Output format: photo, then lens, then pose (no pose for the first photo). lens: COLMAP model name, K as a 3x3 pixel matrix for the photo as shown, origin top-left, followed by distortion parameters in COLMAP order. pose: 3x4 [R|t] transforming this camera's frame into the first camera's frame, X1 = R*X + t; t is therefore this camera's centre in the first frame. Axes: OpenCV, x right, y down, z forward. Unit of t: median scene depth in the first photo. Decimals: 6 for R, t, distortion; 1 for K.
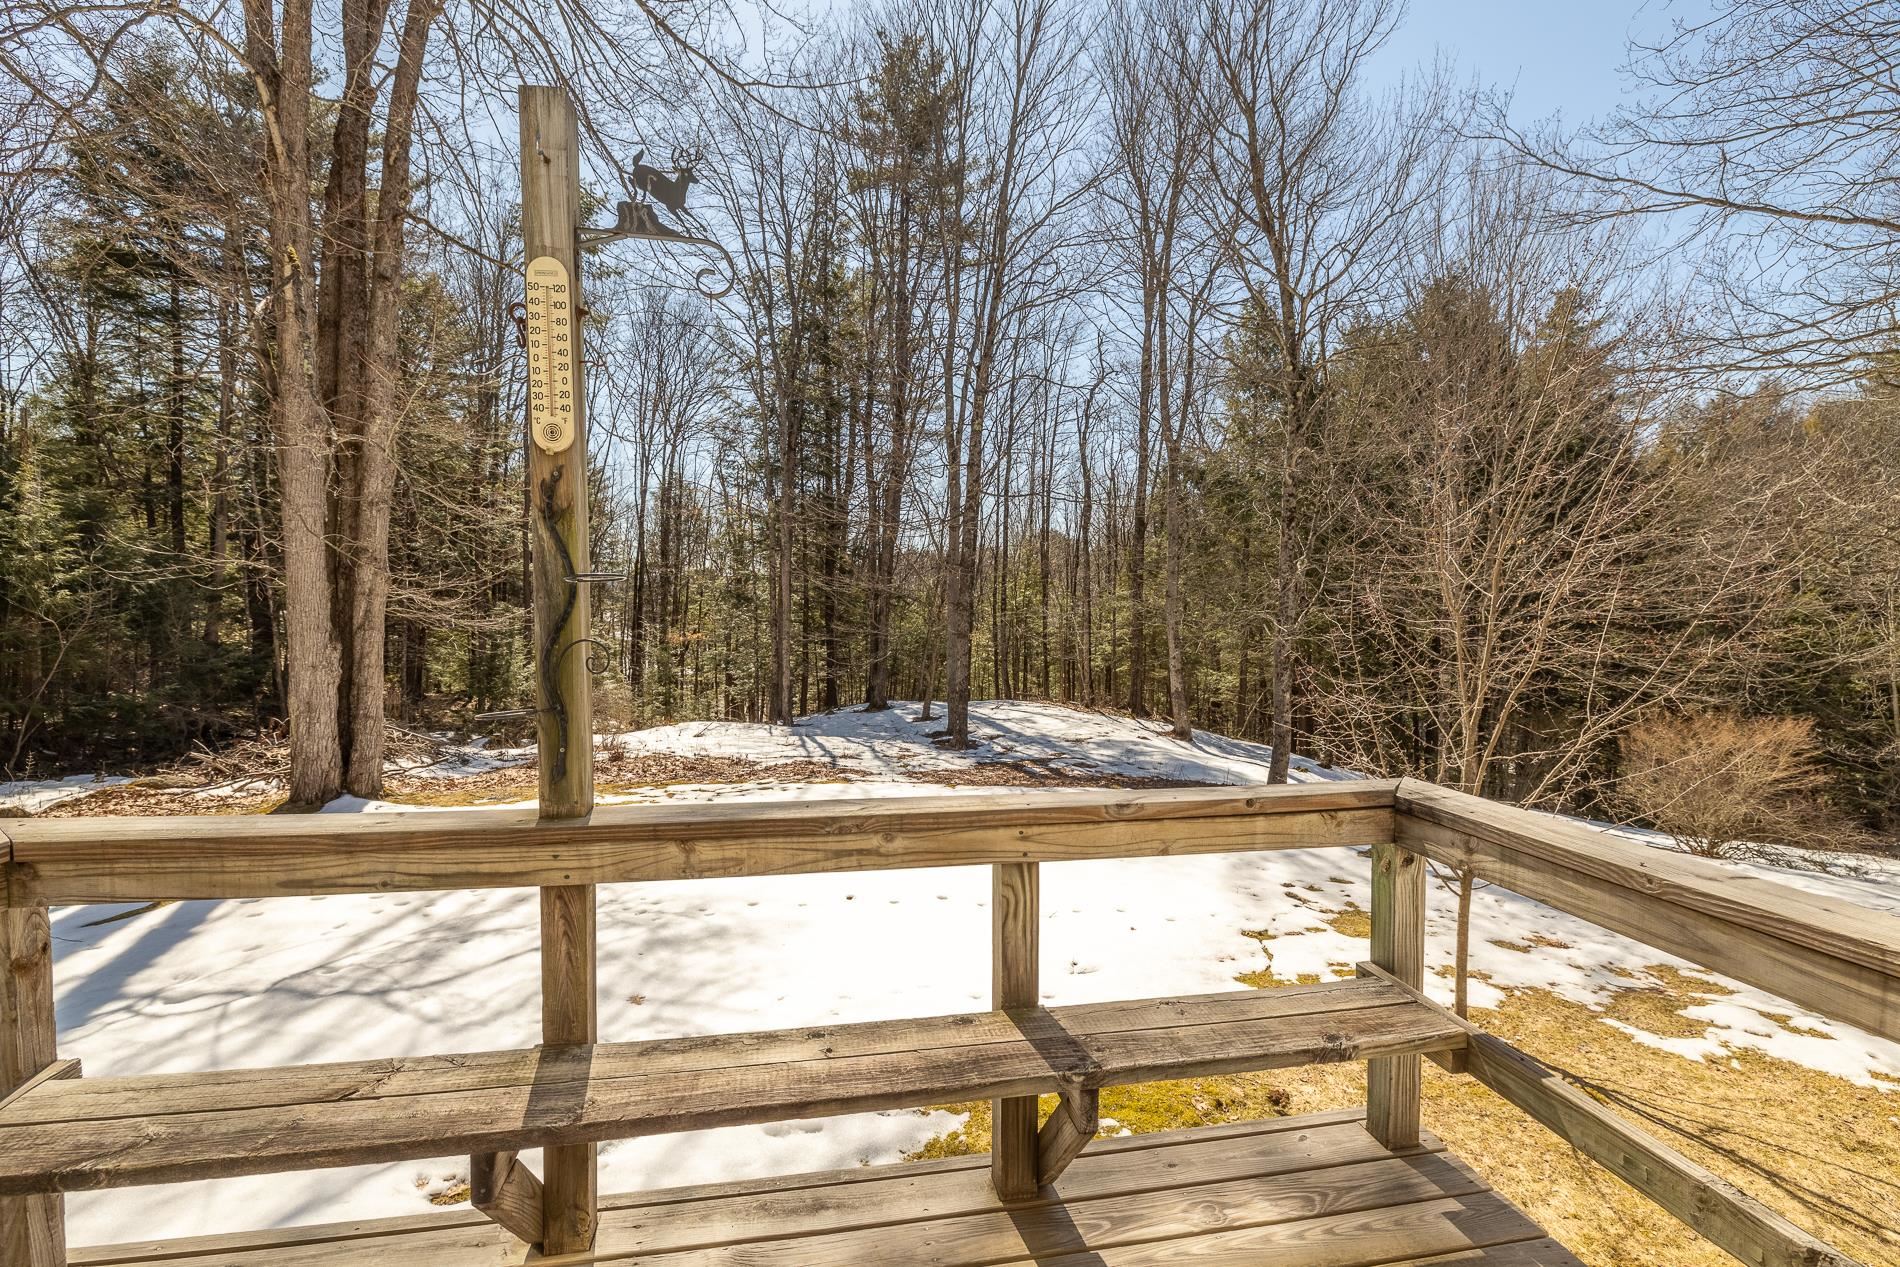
lens RADIAL K [[865.9, 0, 956.2], [0, 865.9, 584.4], [0, 0, 1]] dist [-0.002873, -0.000248]
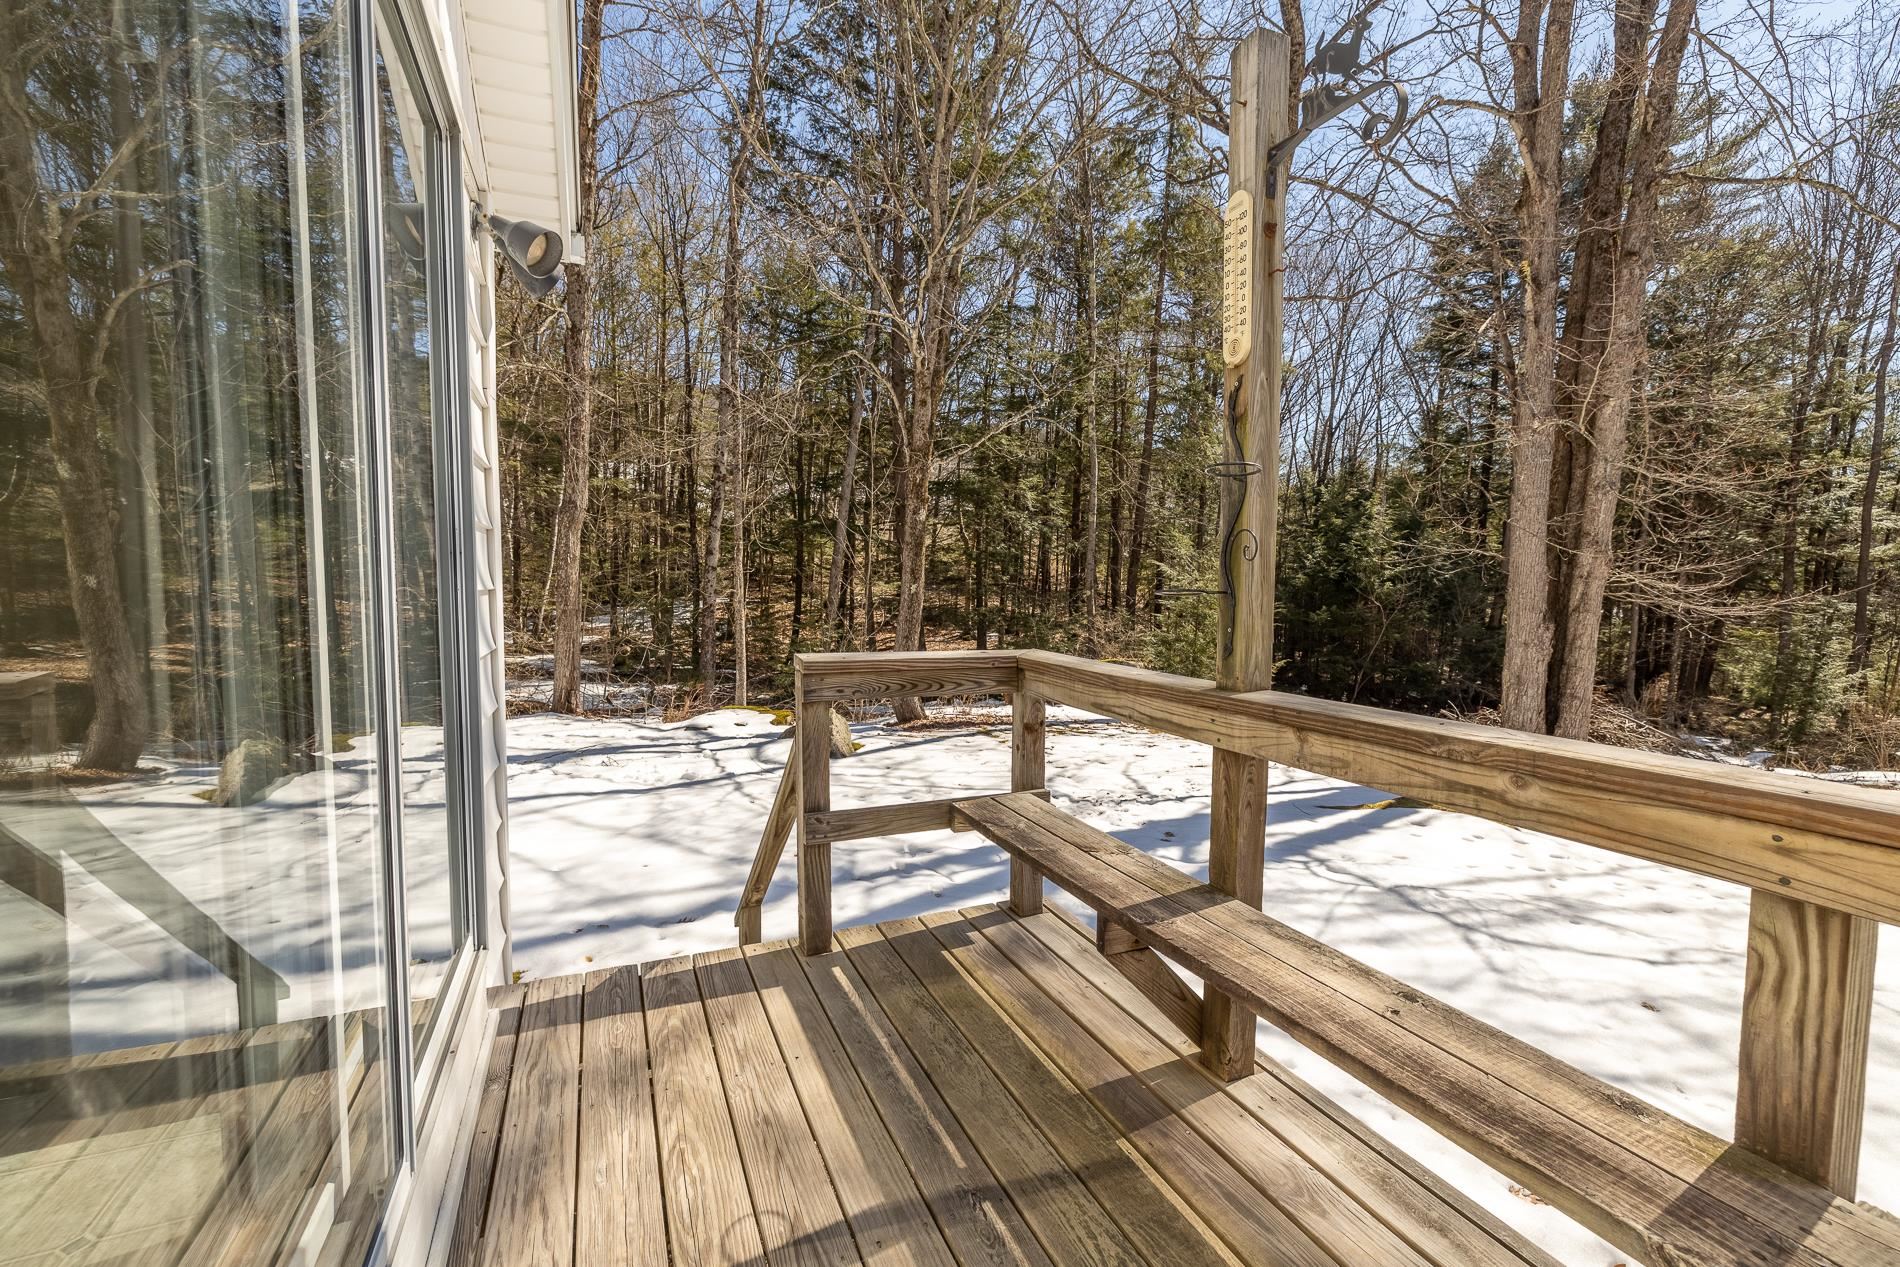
lens RADIAL K [[817.1, 0, 951.1], [0, 817.1, 595.2], [0, 0, 1]] dist [0.001464, 0.000358]
pose [[0.216869, 0.001291, -0.976200, 0.176629], [0.006389, 0.999976, 0.002742, 0.050591], [0.976180, -0.006831, 0.216855, 0.150773]]
